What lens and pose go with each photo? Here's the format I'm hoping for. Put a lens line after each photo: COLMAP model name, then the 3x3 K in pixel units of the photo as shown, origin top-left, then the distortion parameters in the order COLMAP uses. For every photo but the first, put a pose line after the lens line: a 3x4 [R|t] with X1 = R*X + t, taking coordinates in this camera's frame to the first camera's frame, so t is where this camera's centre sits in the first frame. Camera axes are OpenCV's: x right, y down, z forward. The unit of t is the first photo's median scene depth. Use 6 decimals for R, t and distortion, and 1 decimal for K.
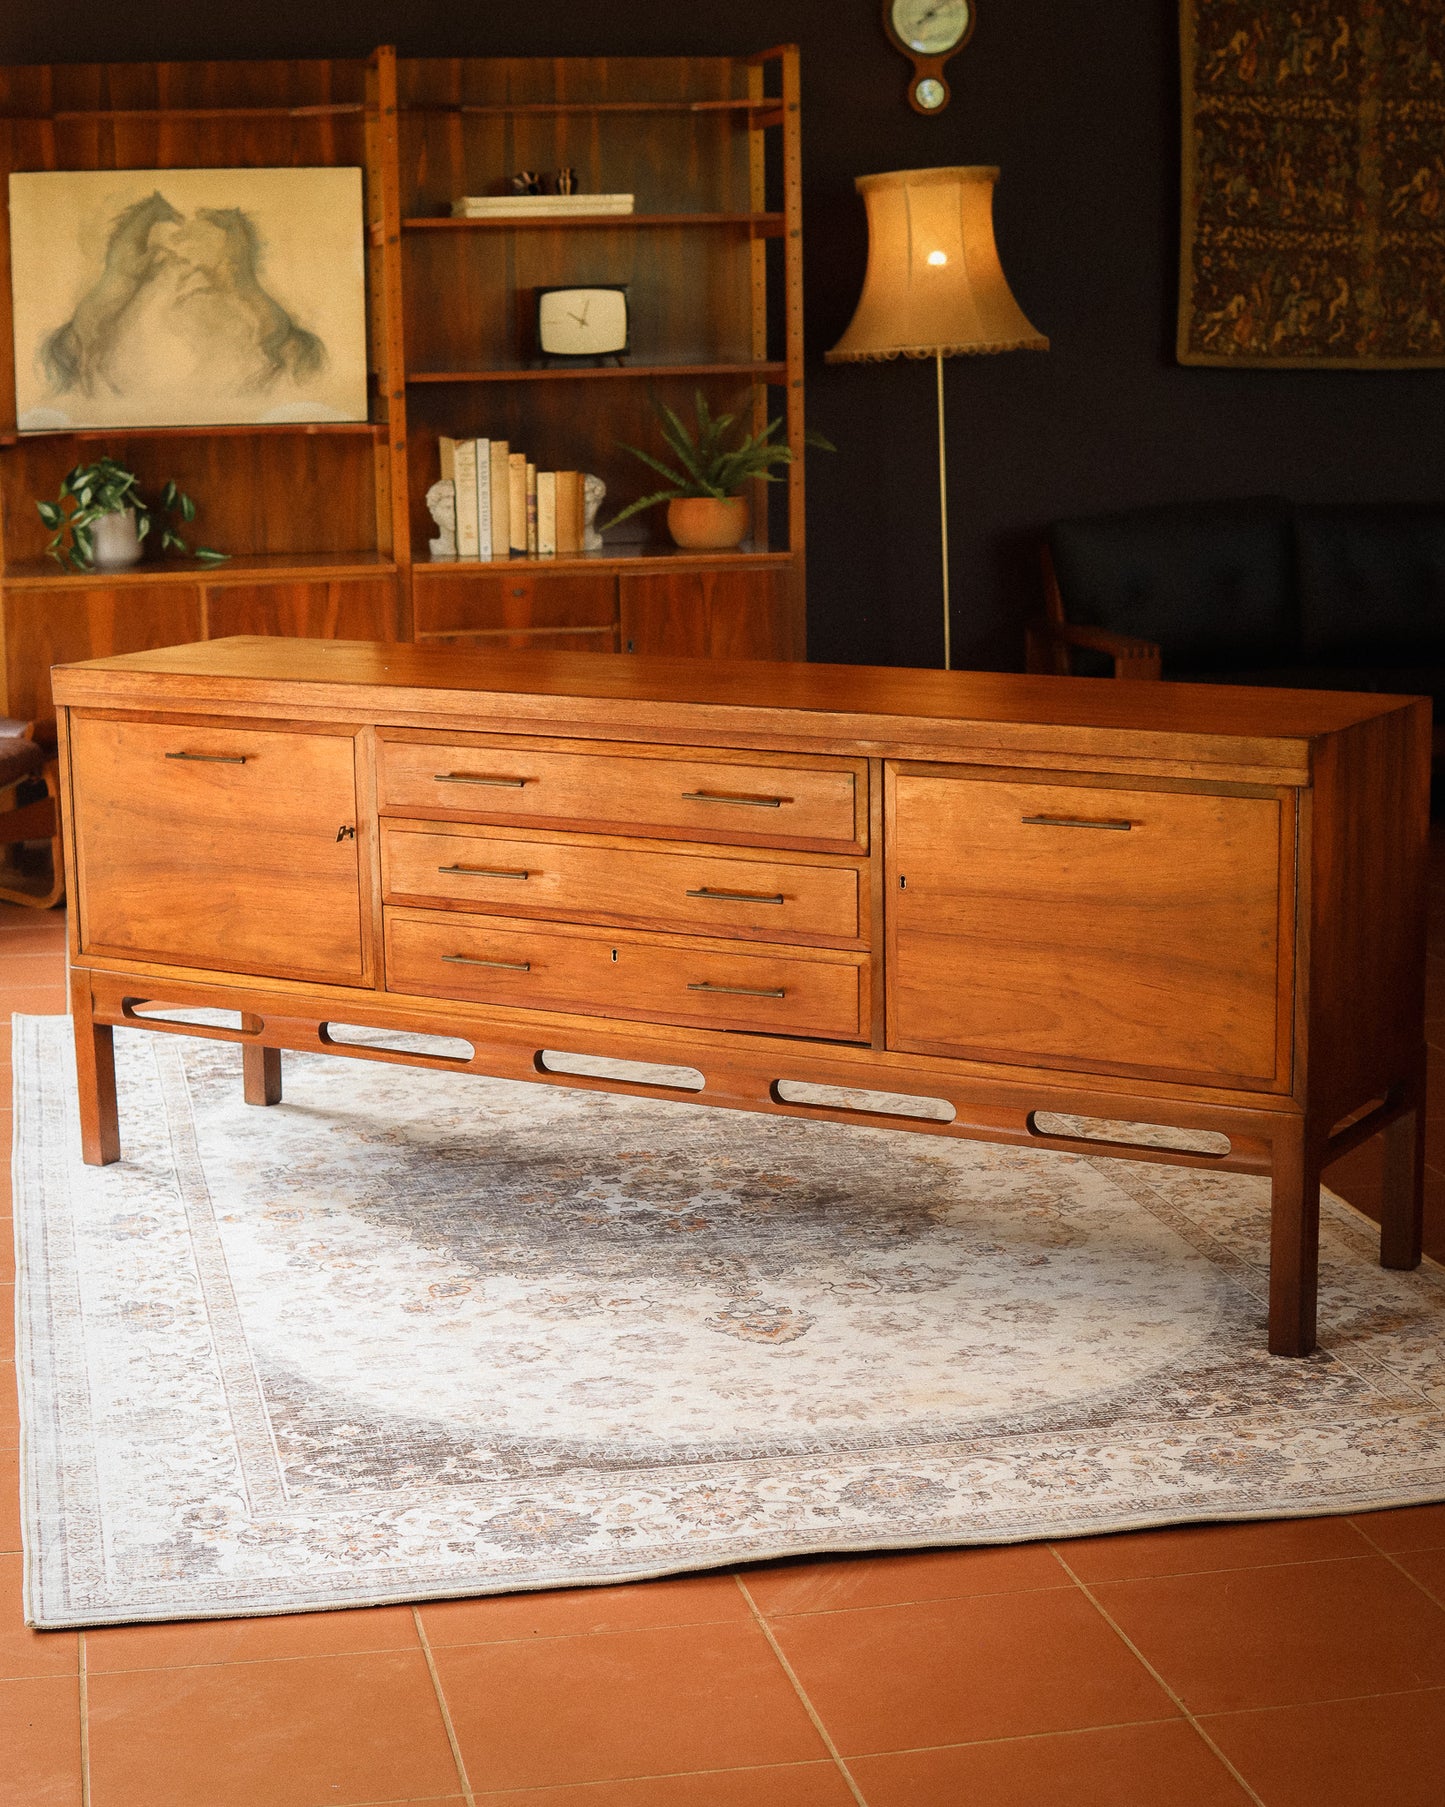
lens RADIAL K [[3169.1, 0, 741.5], [0, 3169.1, 961.5], [0, 0, 1]] dist [-0.173847, -0.154289]
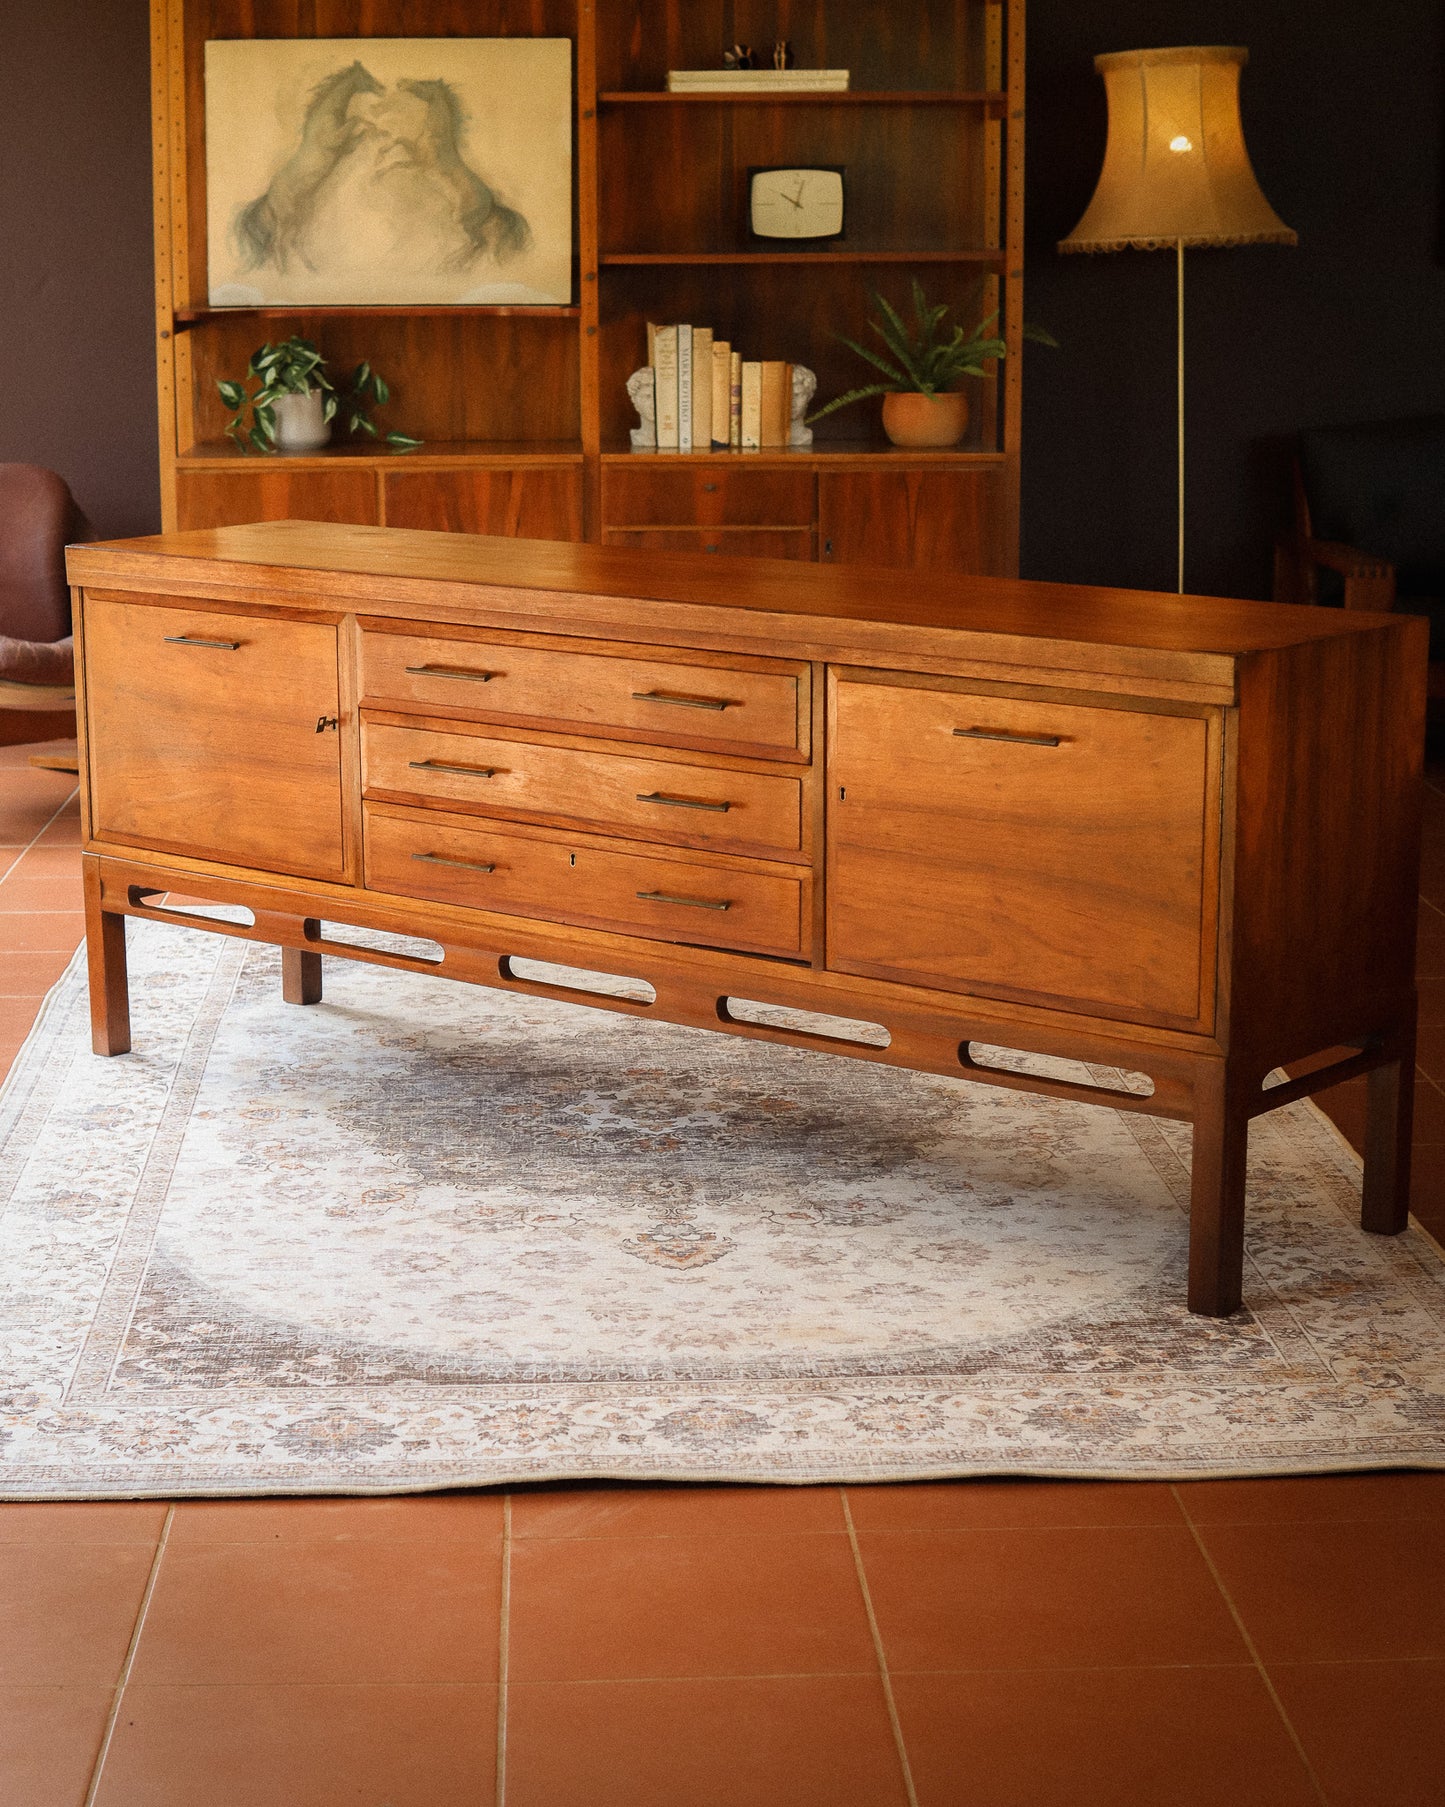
lens RADIAL K [[3355.3, 0, 728.6], [0, 3355.3, 1044.9], [0, 0, 1]] dist [-0.172238, -0.228352]
pose [[0.988050, 0.049736, -0.145891, 0.149538], [-0.042955, 0.997861, 0.049269, 0.001861], [0.148029, -0.042413, 0.988073, -0.001604]]
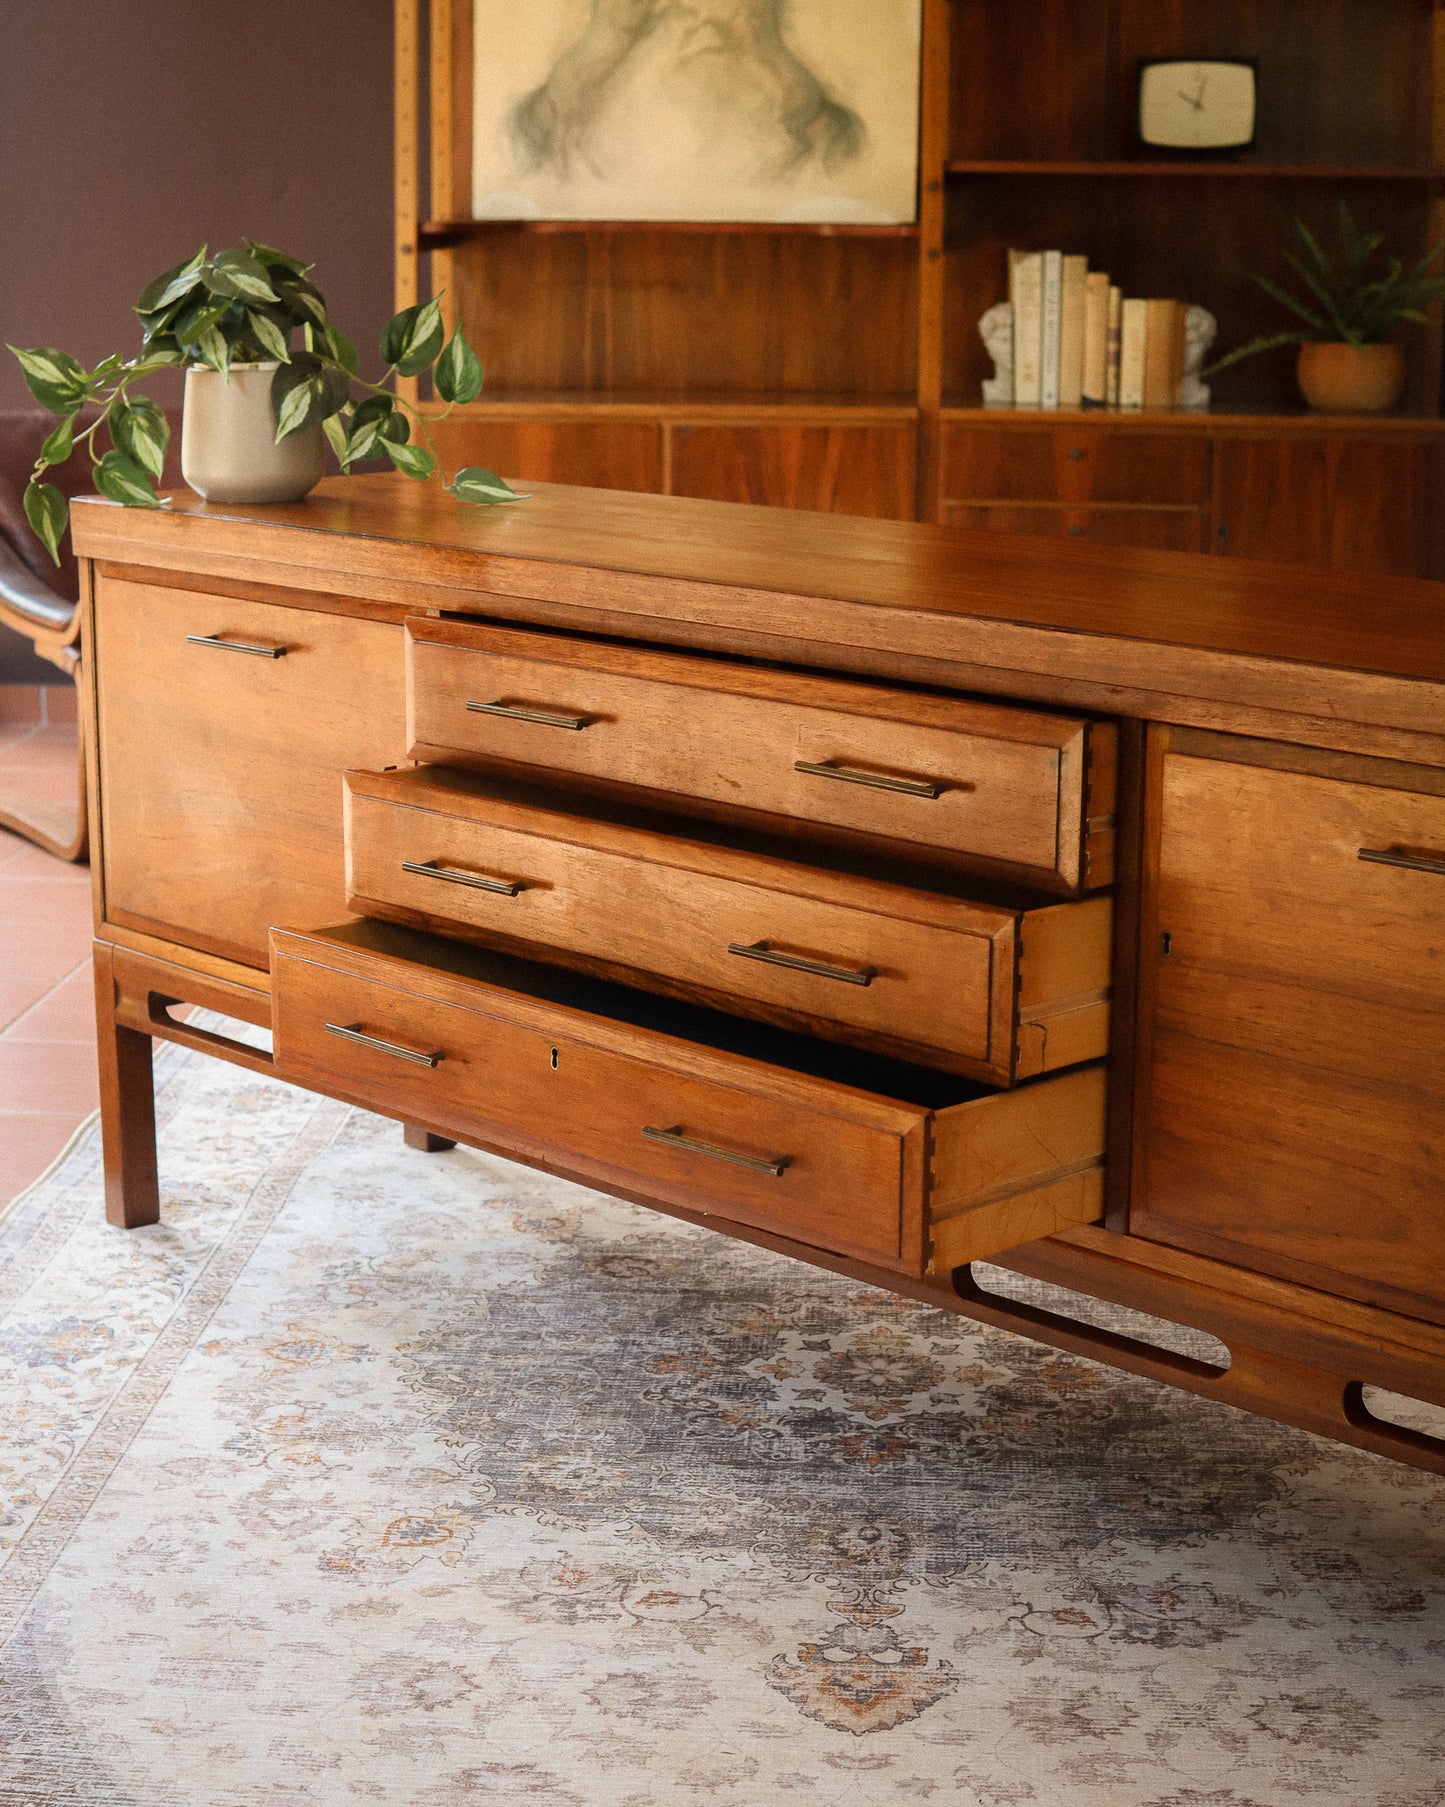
lens RADIAL K [[3230.9, 0, 719.1], [0, 3230.9, 993.9], [0, 0, 1]] dist [-0.161294, -0.229934]
pose [[0.957081, 0.088987, -0.275821, 0.118518], [-0.077454, 0.995615, 0.052451, -0.035612], [0.279279, -0.028836, 0.959777, 0.386885]]
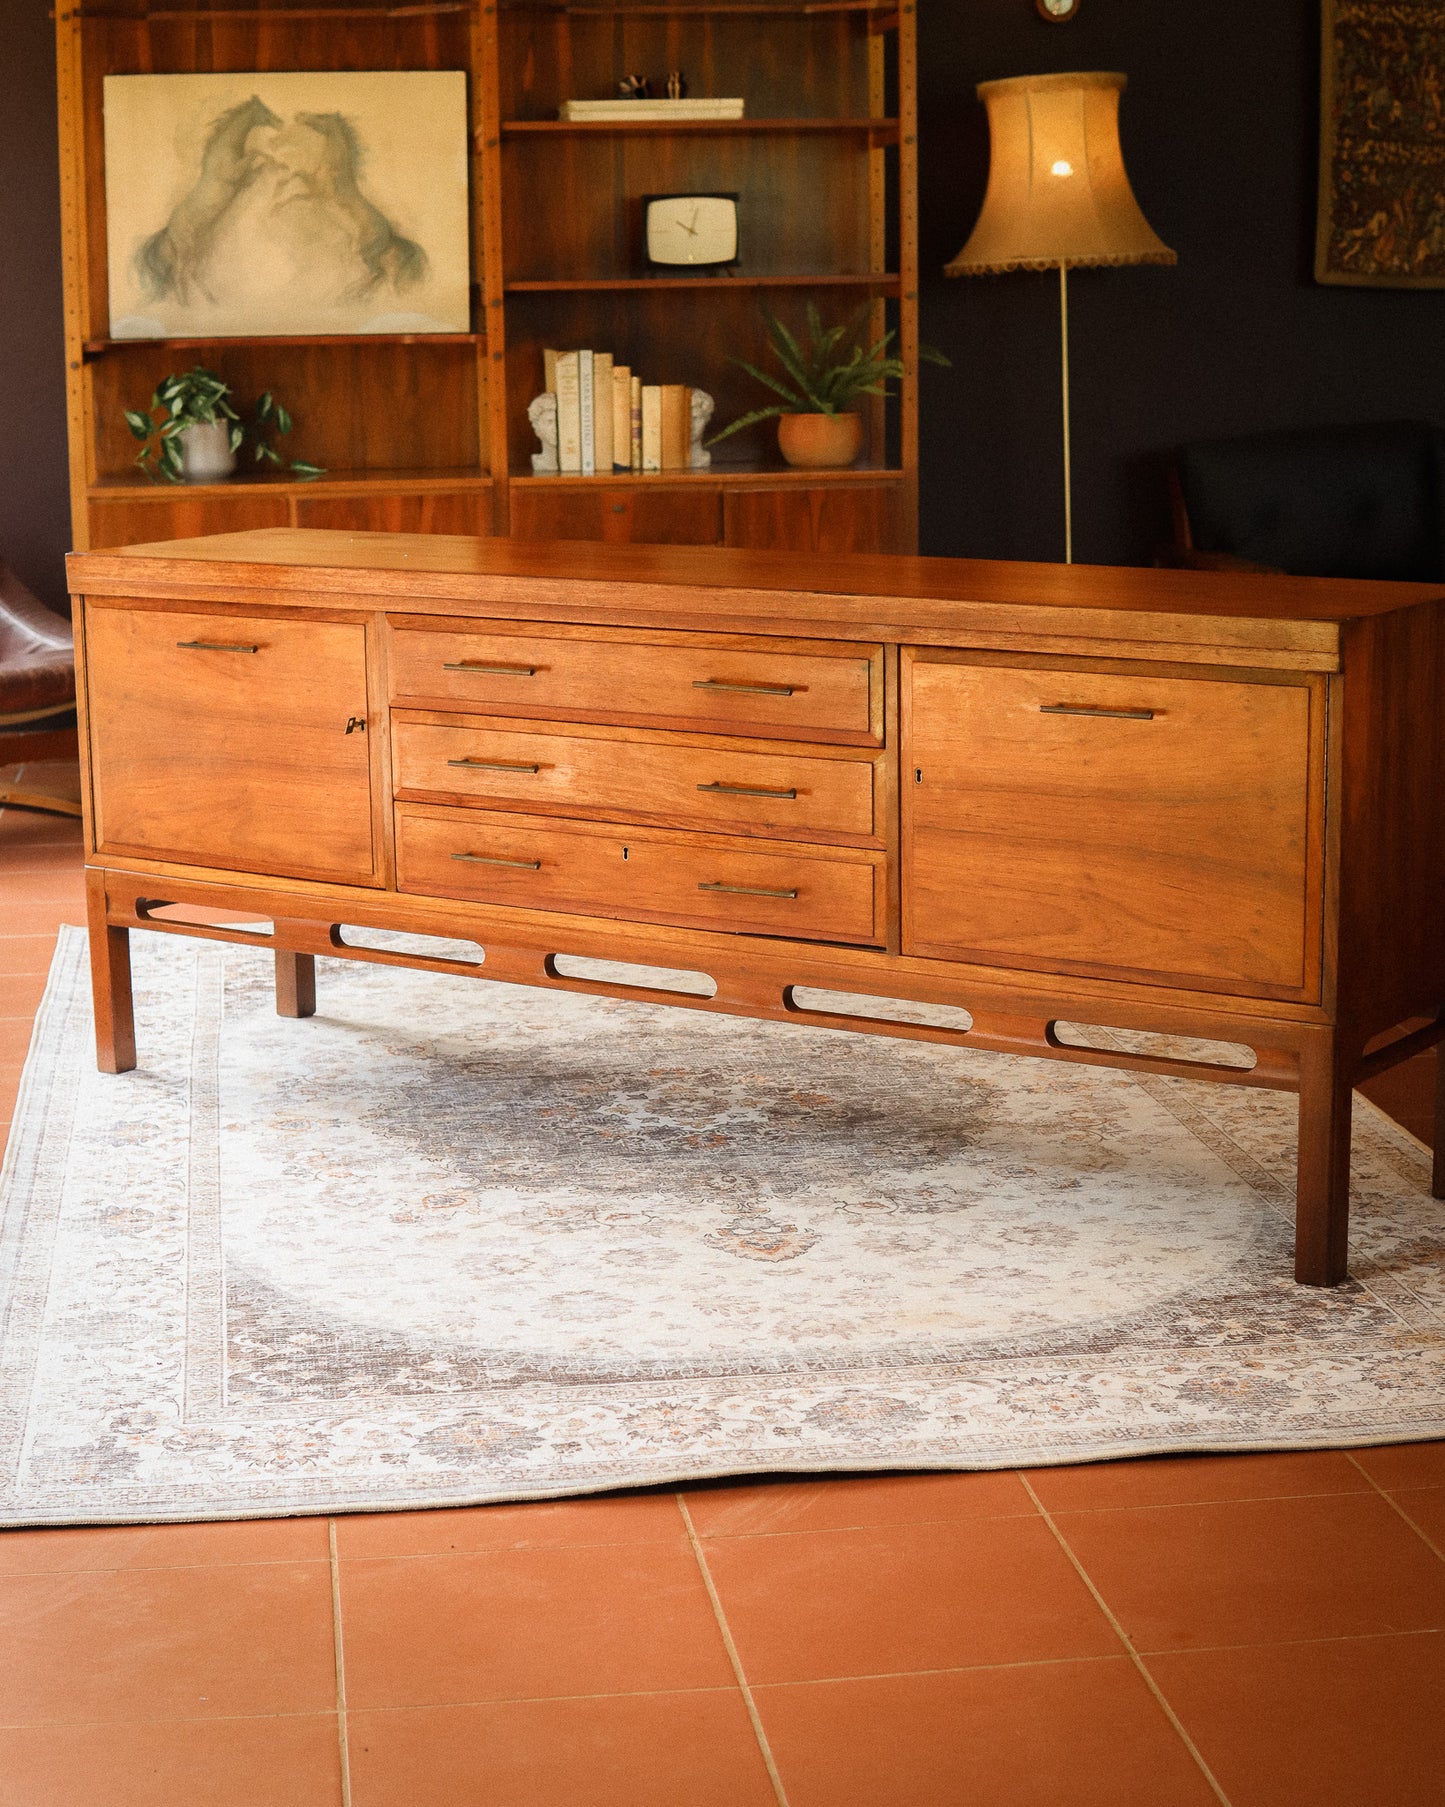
lens RADIAL K [[3203.4, 0, 779.3], [0, 3203.4, 975.5], [0, 0, 1]] dist [-0.171965, -0.186548]
pose [[0.998468, 0.015915, -0.052995, 0.054351], [-0.015168, 0.999780, 0.014467, 0.018946], [0.053214, -0.013641, 0.998490, 0.040660]]
